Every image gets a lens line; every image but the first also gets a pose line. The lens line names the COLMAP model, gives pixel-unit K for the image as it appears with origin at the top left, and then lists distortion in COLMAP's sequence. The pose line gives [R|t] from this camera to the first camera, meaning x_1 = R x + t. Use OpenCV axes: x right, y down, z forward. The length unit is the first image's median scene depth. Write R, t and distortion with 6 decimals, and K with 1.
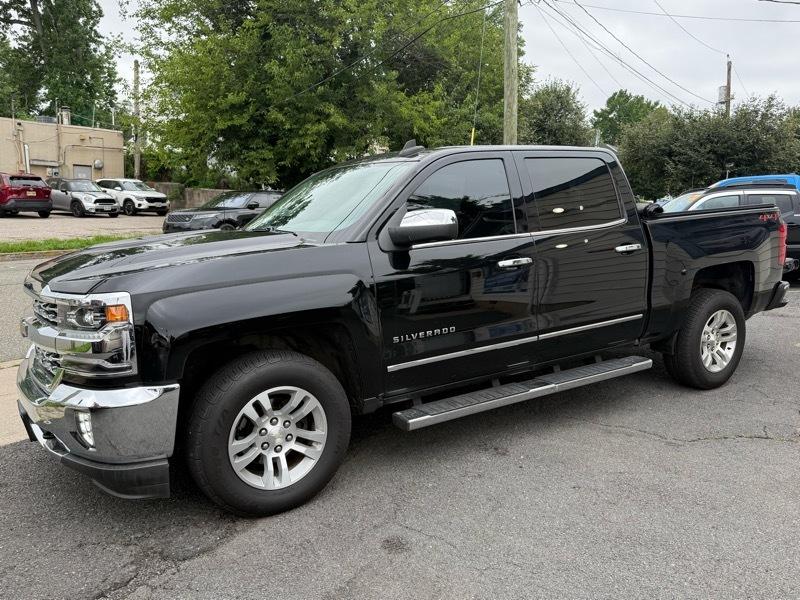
lens RADIAL K [[636.5, 0, 387.1], [0, 636.5, 300.9], [0, 0, 1]] dist [0.050265, -0.076827]
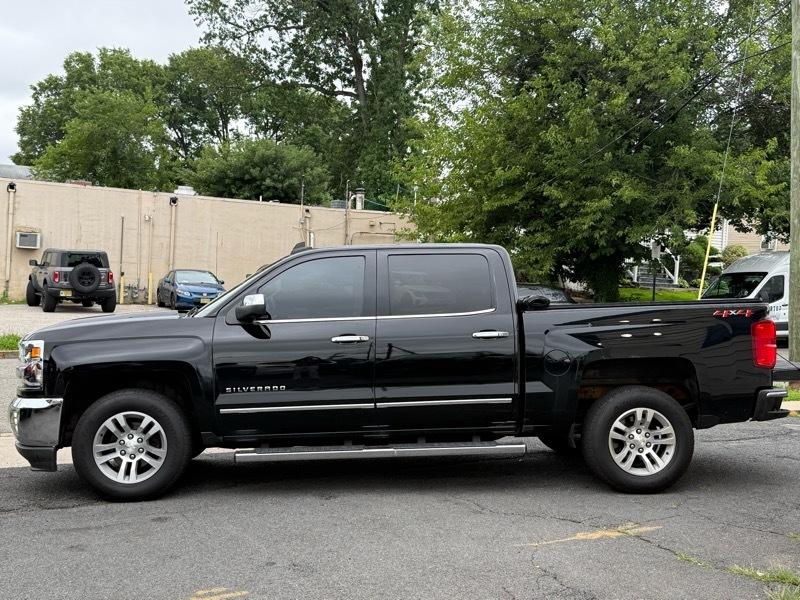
lens RADIAL K [[968.3, 0, 401.3], [0, 968.3, 297.6], [0, 0, 1]] dist [0.168706, -0.343115]
pose [[0.875818, 0.009625, -0.482546, 0.890305], [-0.085597, 0.987050, -0.135669, 0.078548], [0.474991, 0.160126, 0.865299, -0.426753]]
